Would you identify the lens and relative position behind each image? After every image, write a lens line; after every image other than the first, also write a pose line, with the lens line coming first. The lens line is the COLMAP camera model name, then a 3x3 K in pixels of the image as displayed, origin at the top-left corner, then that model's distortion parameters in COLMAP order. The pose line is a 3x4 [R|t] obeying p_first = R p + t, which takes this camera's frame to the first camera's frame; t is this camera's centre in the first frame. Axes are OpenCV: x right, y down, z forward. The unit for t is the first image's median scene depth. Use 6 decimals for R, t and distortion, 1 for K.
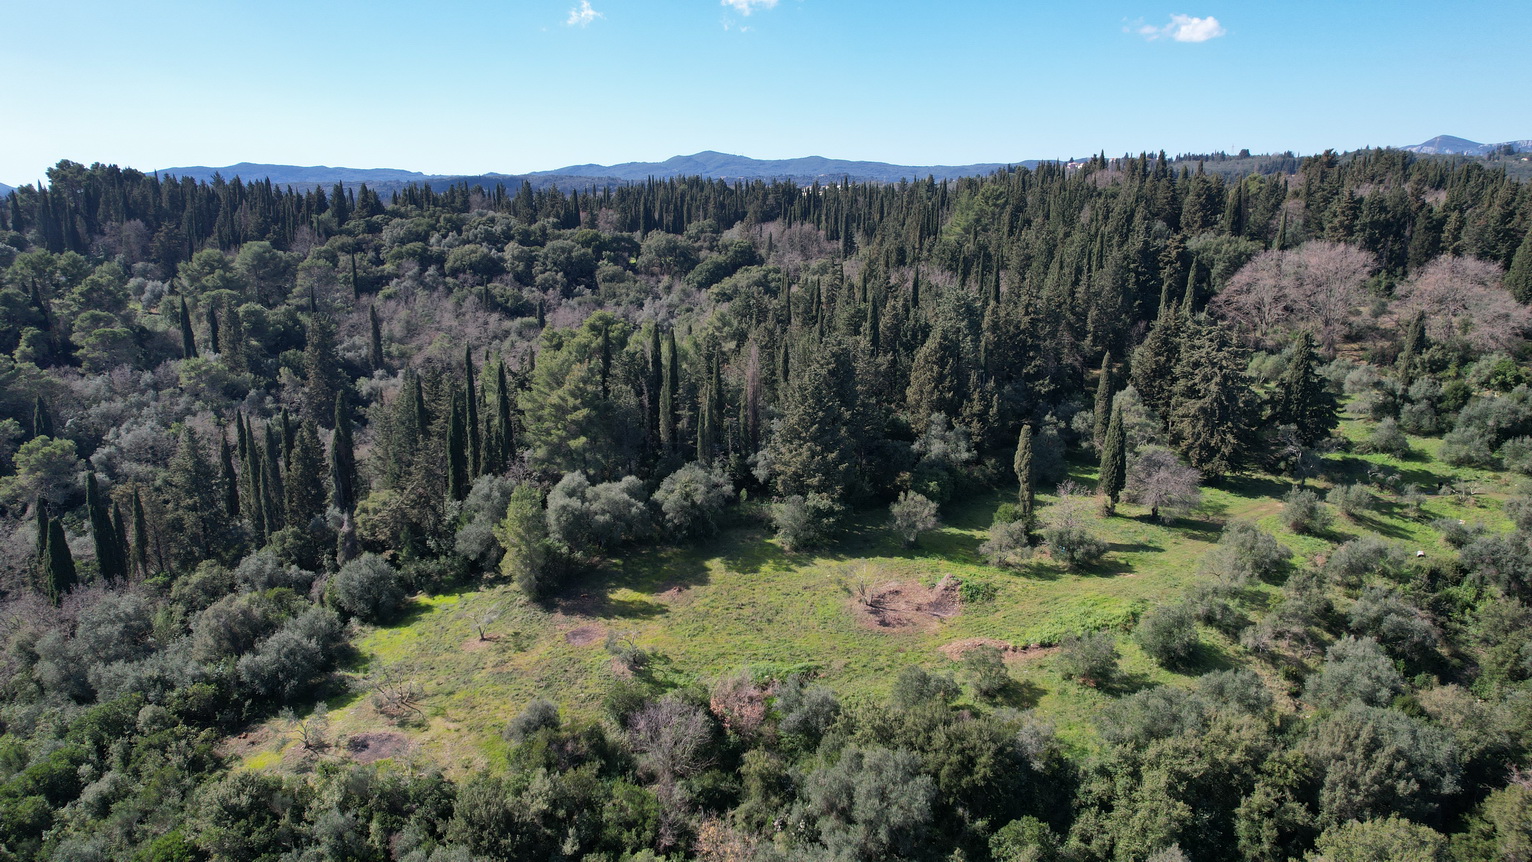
lens RADIAL K [[987.6, 0, 772.0], [0, 987.6, 429.0], [0, 0, 1]] dist [-0.065834, 0.052463]
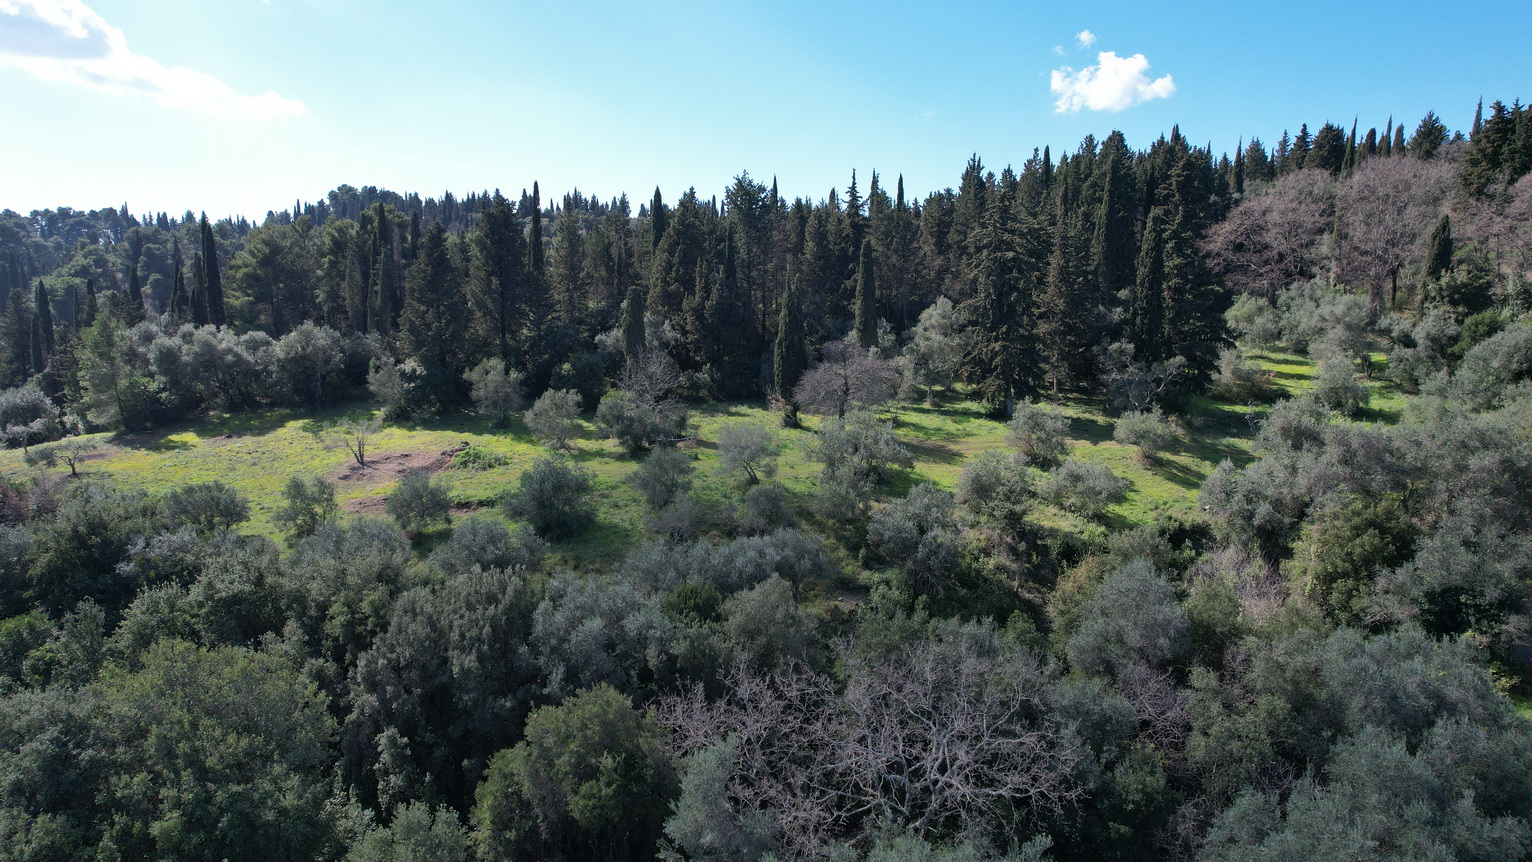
lens RADIAL K [[987.6, 0, 764.8], [0, 987.6, 437.4], [0, 0, 1]] dist [-0.065834, 0.052463]
pose [[0.927127, 0.071189, -0.367923, 0.598591], [-0.098700, 0.993513, -0.056480, 0.139392], [0.361516, 0.088678, 0.928139, 0.272108]]
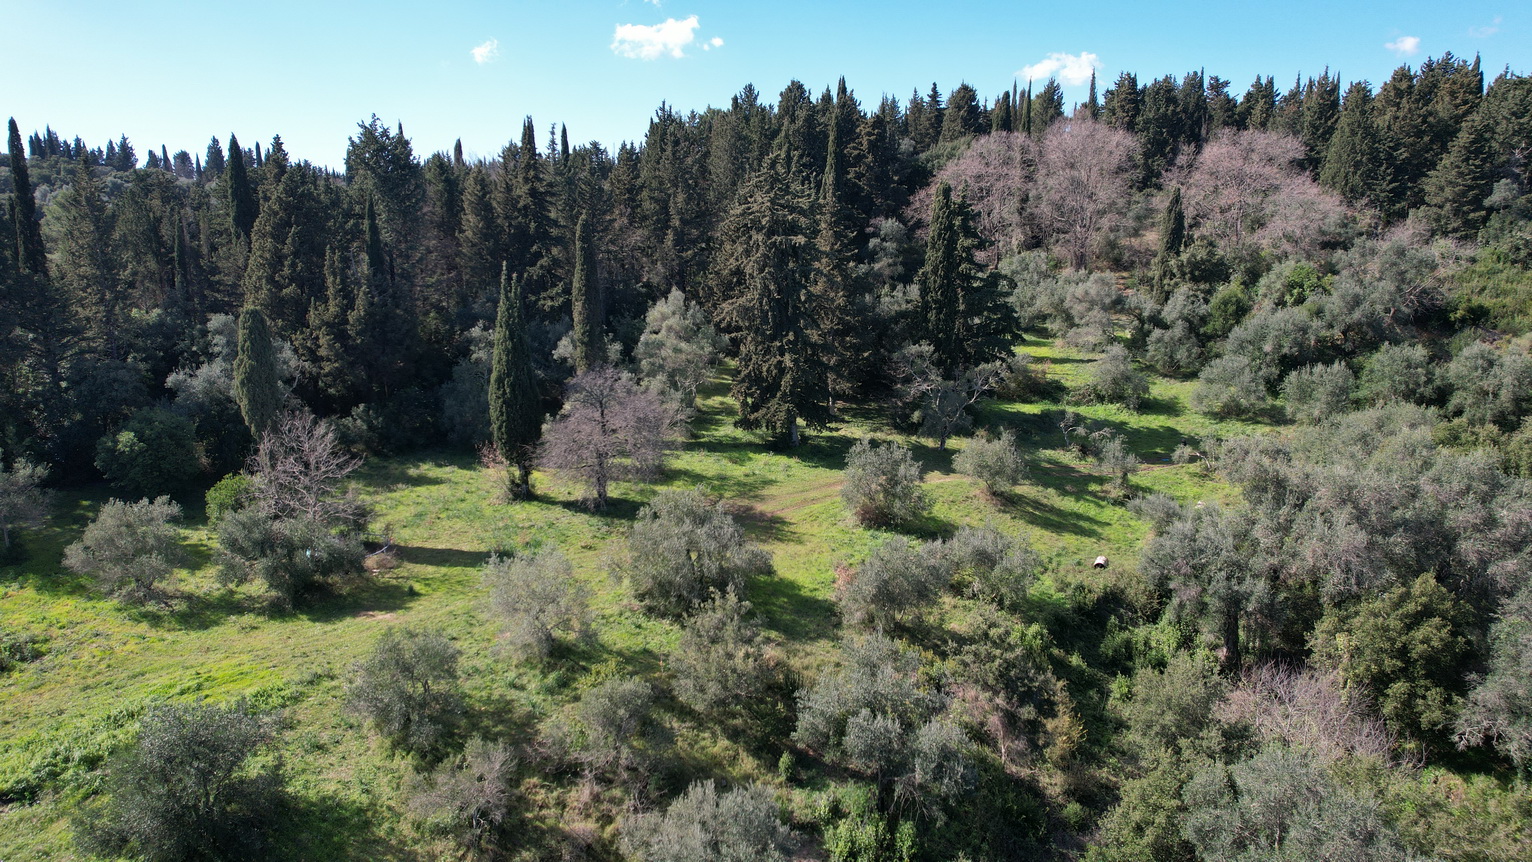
lens RADIAL K [[987.6, 0, 772.1], [0, 987.6, 427.5], [0, 0, 1]] dist [-0.065834, 0.052463]
pose [[0.997872, -0.009912, 0.064449, 0.436595], [0.012213, 0.999298, -0.035404, 0.069306], [-0.064053, 0.036116, 0.997293, 0.457860]]
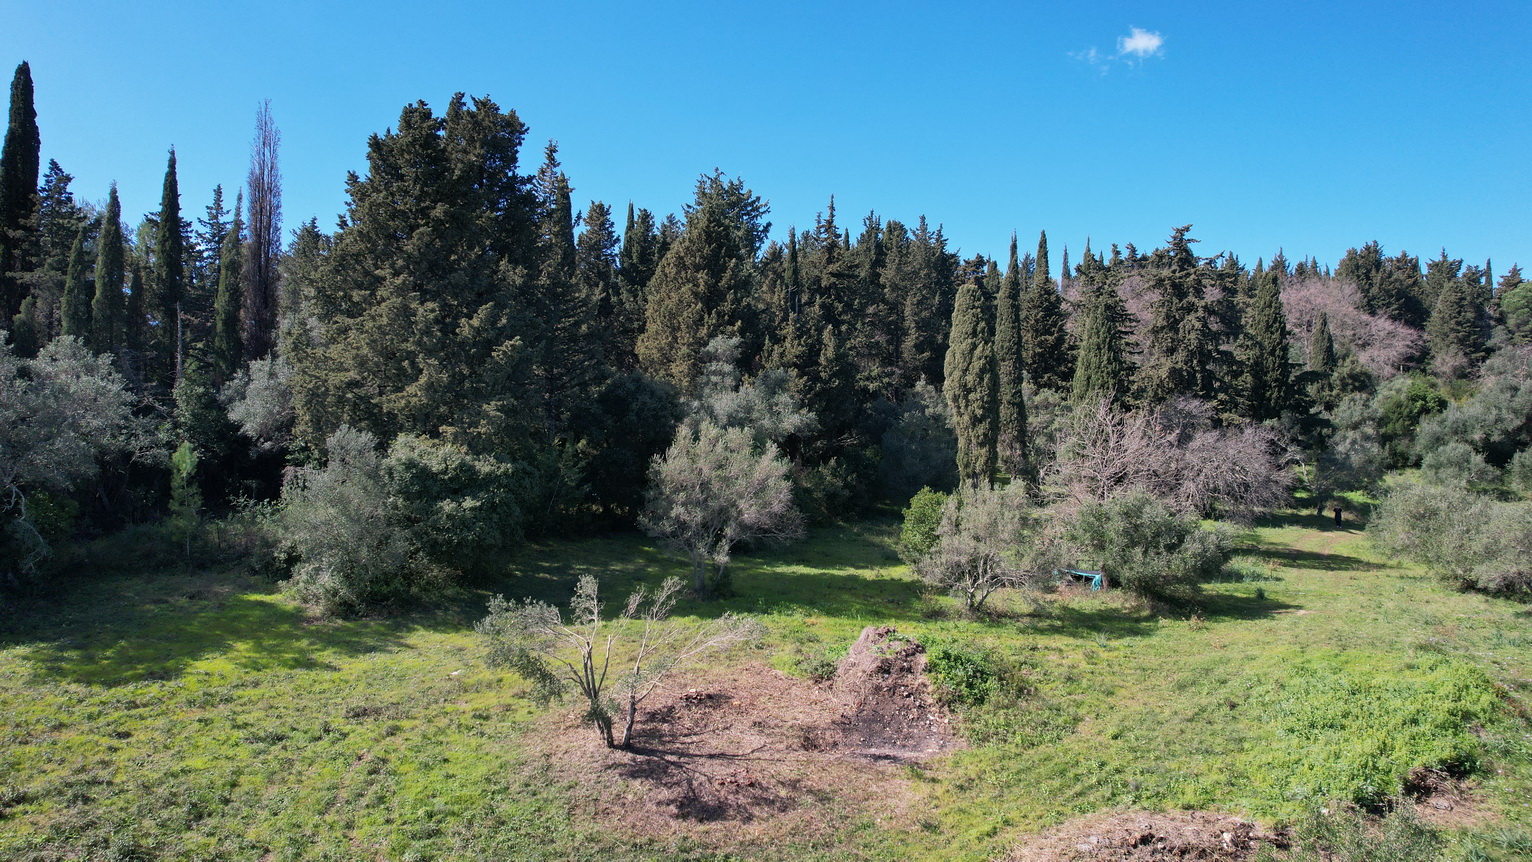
lens RADIAL K [[987.6, 0, 782.0], [0, 987.6, 432.4], [0, 0, 1]] dist [-0.065834, 0.052463]
pose [[0.937735, 0.018226, 0.346874, 0.040032], [0.066004, 0.971078, -0.229458, 0.130797], [-0.341024, 0.238066, 0.909411, 0.601743]]
